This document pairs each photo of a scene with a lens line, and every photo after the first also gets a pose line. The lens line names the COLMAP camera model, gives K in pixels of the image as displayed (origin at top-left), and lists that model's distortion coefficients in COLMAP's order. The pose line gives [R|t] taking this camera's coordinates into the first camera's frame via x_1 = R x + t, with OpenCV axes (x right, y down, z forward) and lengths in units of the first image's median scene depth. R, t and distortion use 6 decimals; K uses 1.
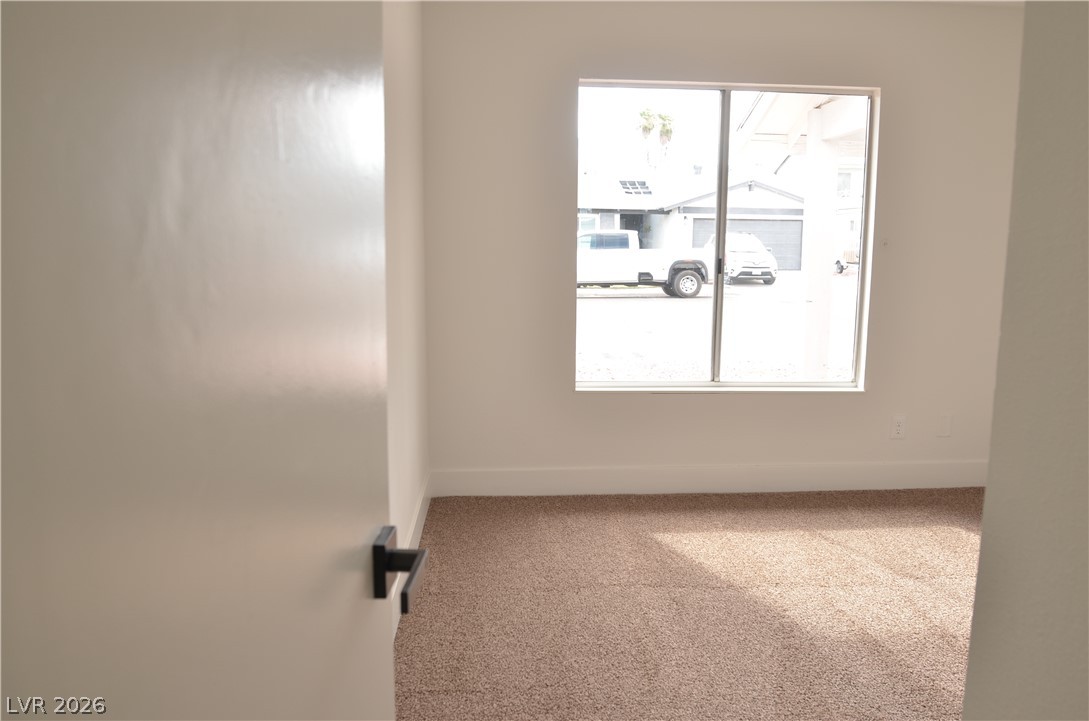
lens RADIAL K [[851.5, 0, 546.6], [0, 851.5, 365.8], [0, 0, 1]] dist [-0.086433, 0.054789]
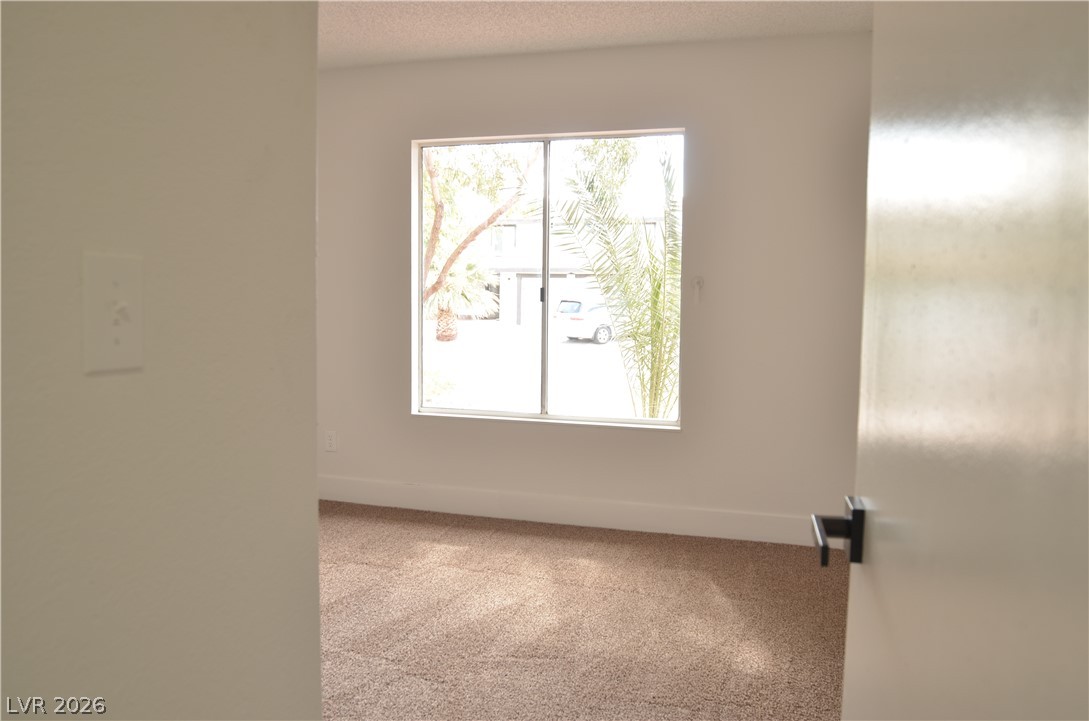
lens RADIAL K [[851.5, 0, 546.6], [0, 851.5, 365.8], [0, 0, 1]] dist [-0.086433, 0.054789]
pose [[0.935877, 0.026472, -0.351332, 0.599199], [-0.043606, 0.998209, -0.040946, 0.003057], [0.349619, 0.053640, 0.935355, 0.007590]]
